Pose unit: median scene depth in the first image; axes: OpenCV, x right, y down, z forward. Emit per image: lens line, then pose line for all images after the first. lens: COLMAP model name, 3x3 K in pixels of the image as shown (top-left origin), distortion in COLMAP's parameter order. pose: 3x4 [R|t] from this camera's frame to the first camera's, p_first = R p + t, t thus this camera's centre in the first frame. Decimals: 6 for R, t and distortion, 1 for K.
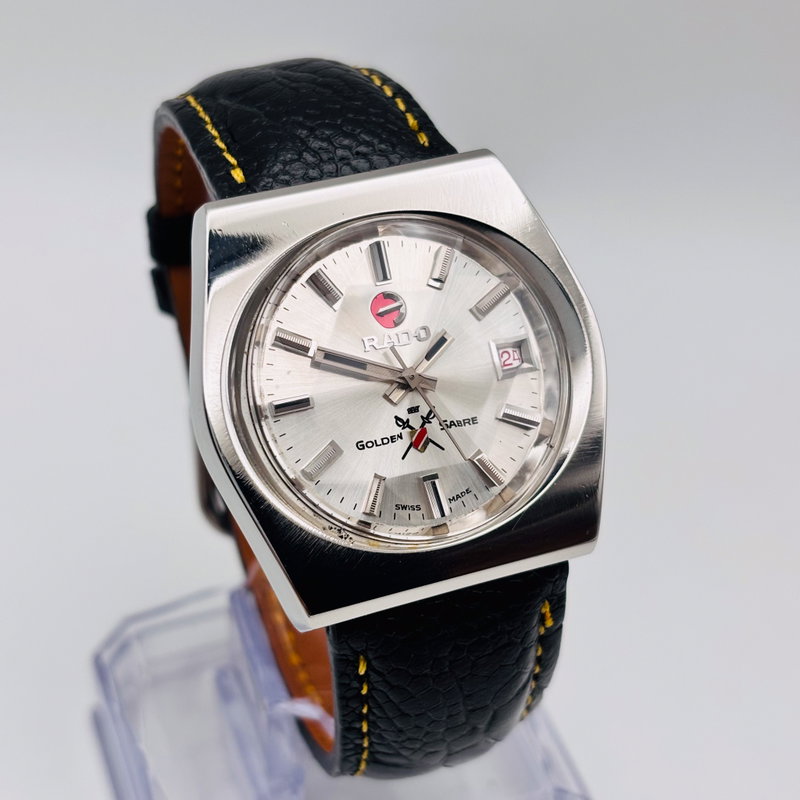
lens RADIAL K [[1764.0, 0, 404.6], [0, 1764.0, 396.9], [0, 0, 1]] dist [-0.012031, 0.000000]
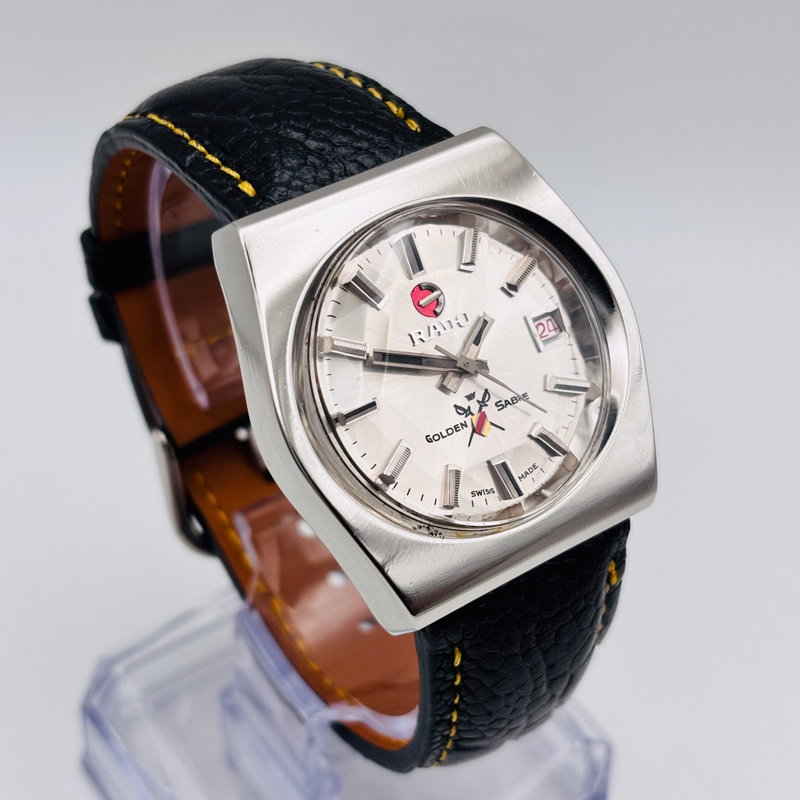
lens RADIAL K [[1764.0, 0, 394.9], [0, 1764.0, 395.9], [0, 0, 1]] dist [-0.012031, 0.000000]
pose [[0.968334, -0.166364, 0.186152, -0.215100], [0.162241, 0.986047, 0.037276, -0.035621], [-0.189756, -0.005894, 0.981814, 0.026716]]
